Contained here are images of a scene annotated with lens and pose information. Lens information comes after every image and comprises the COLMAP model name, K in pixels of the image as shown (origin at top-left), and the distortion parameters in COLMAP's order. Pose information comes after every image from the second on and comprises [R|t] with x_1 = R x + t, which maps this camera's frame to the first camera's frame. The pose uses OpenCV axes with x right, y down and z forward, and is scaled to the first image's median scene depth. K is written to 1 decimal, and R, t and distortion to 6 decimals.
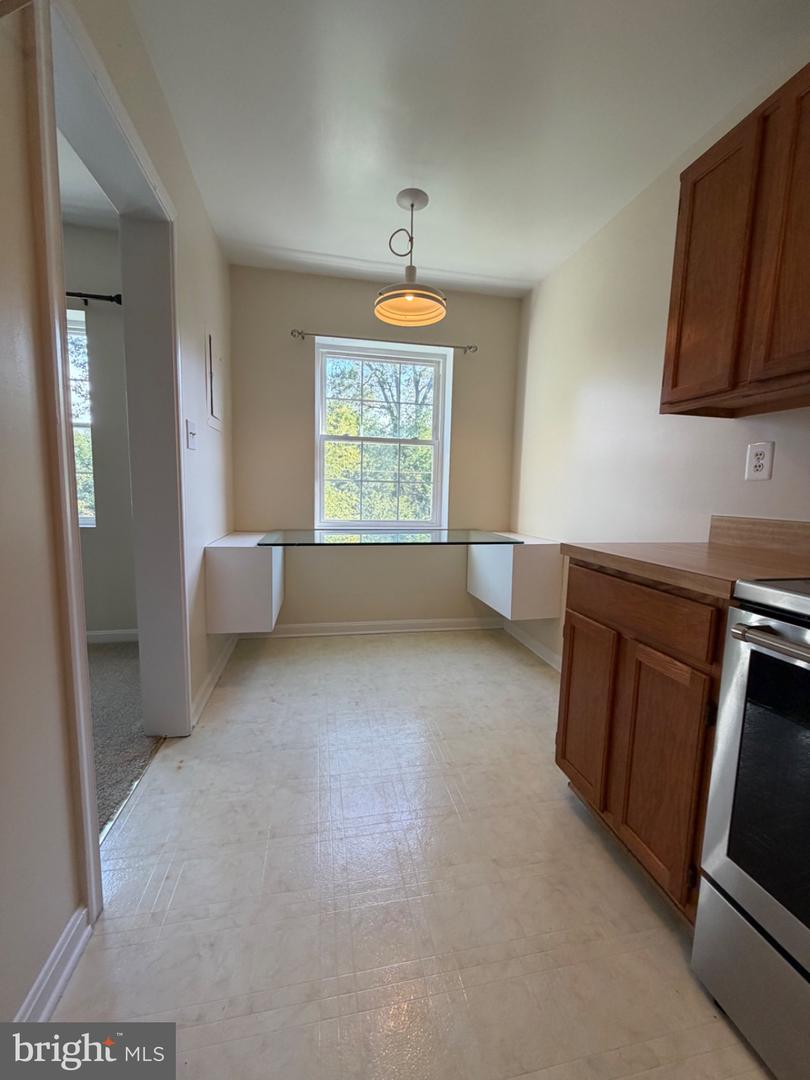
lens RADIAL K [[428.2, 0, 406.5], [0, 428.2, 537.9], [0, 0, 1]] dist [-0.001453, 0.000223]
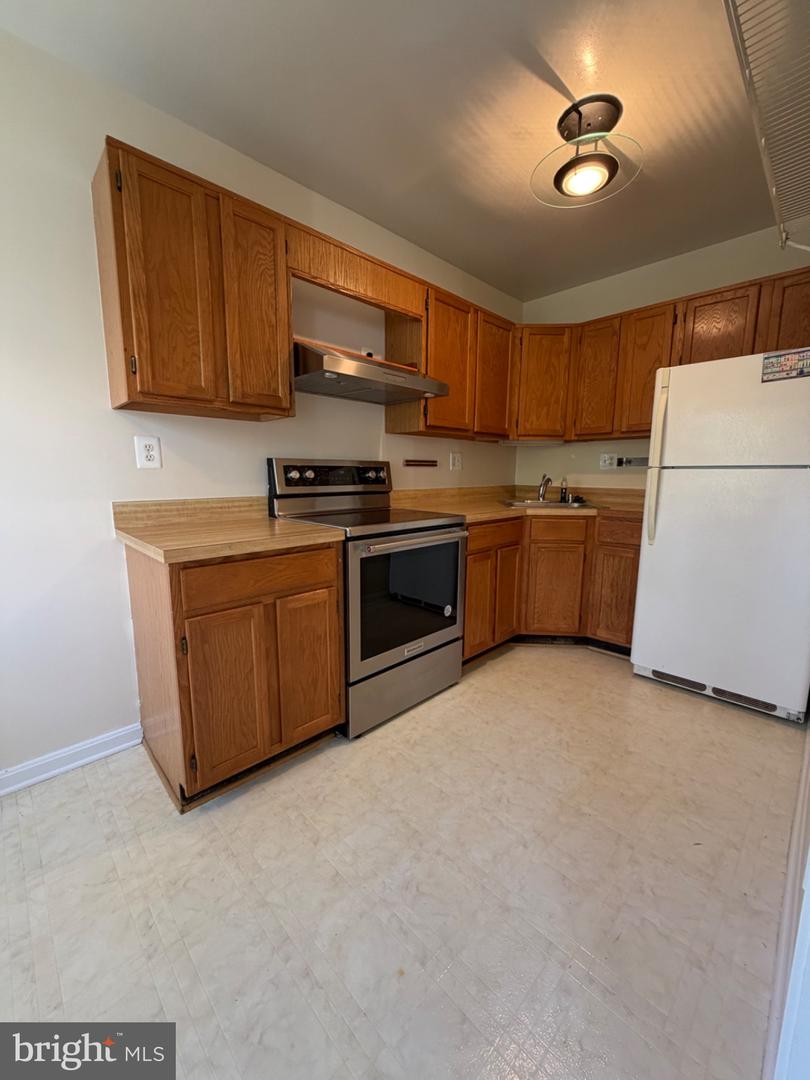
lens RADIAL K [[428.2, 0, 406.5], [0, 428.2, 537.9], [0, 0, 1]] dist [-0.001453, 0.000223]
pose [[-0.542269, -0.154903, 0.825802, -0.518160], [0.077675, 0.969407, 0.232845, -0.152368], [-0.836607, 0.190409, -0.513647, 0.945194]]
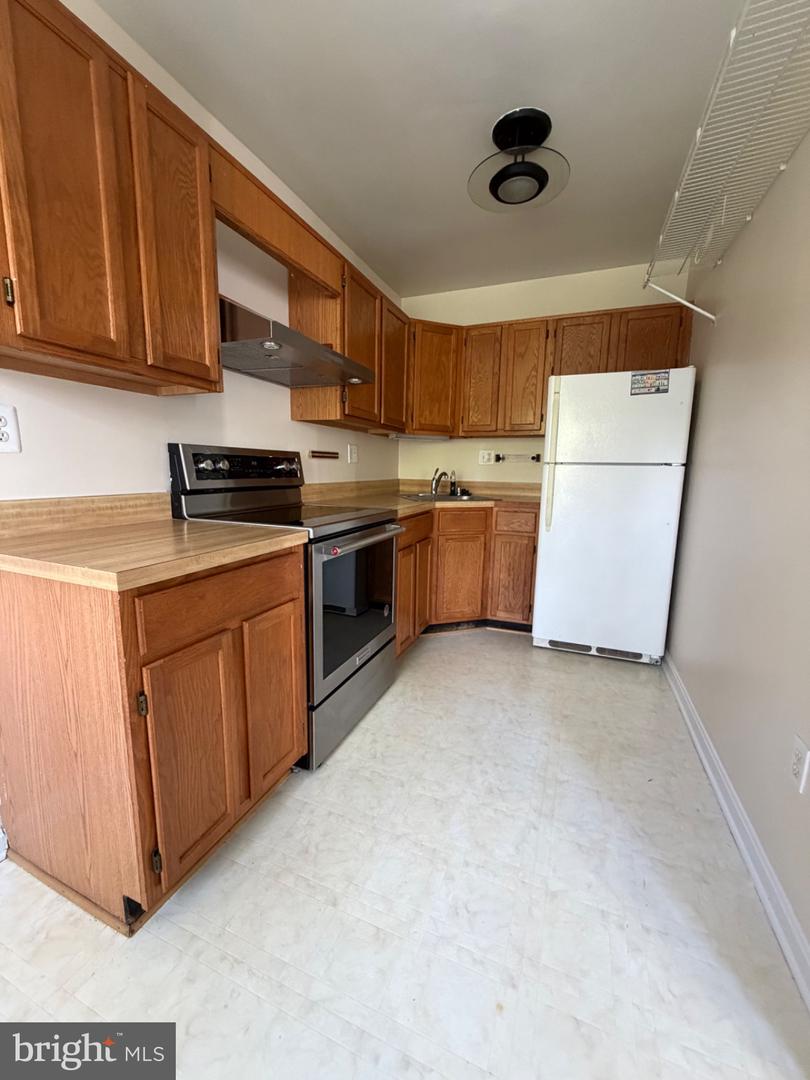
lens RADIAL K [[428.2, 0, 406.5], [0, 428.2, 537.9], [0, 0, 1]] dist [-0.001453, 0.000223]
pose [[-0.830612, -0.128229, 0.541887, -0.231637], [0.025370, 0.963401, 0.266861, -0.157388], [-0.556274, 0.235406, -0.796959, 1.126564]]
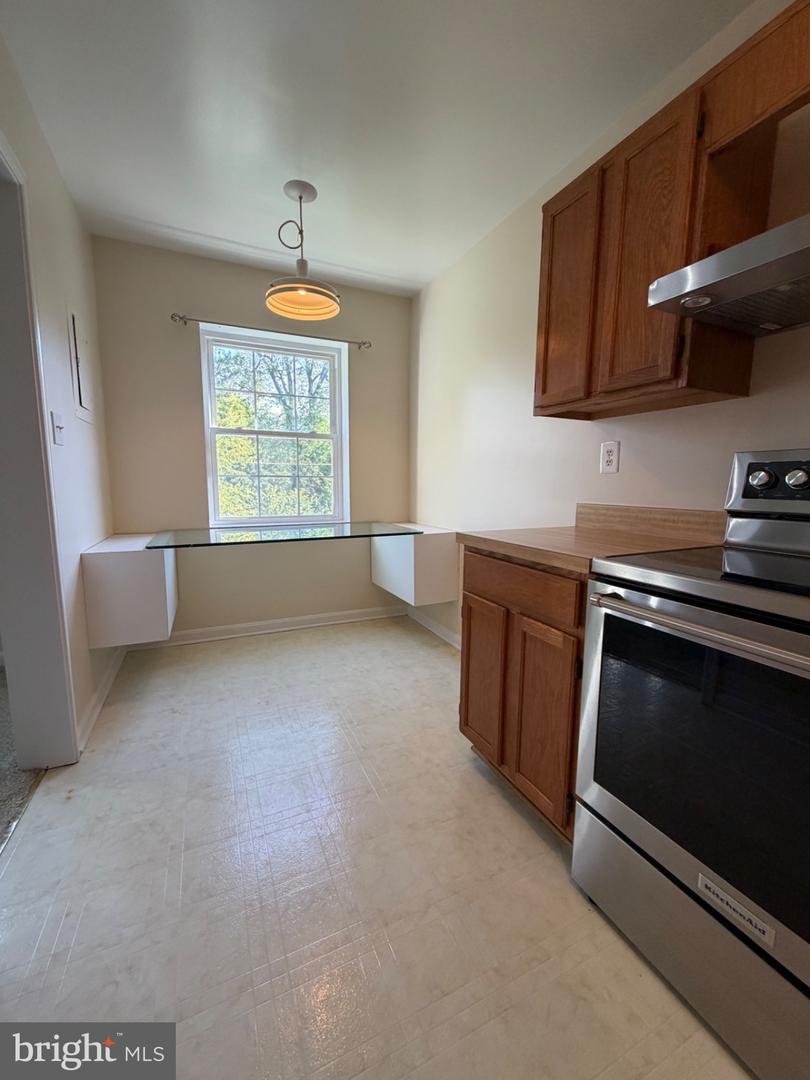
lens RADIAL K [[428.2, 0, 406.5], [0, 428.2, 537.9], [0, 0, 1]] dist [-0.001453, 0.000223]
pose [[0.972463, -0.047262, 0.228215, -0.014535], [0.042692, 0.998777, 0.024924, -0.006492], [-0.229114, -0.014495, 0.973292, -0.038950]]
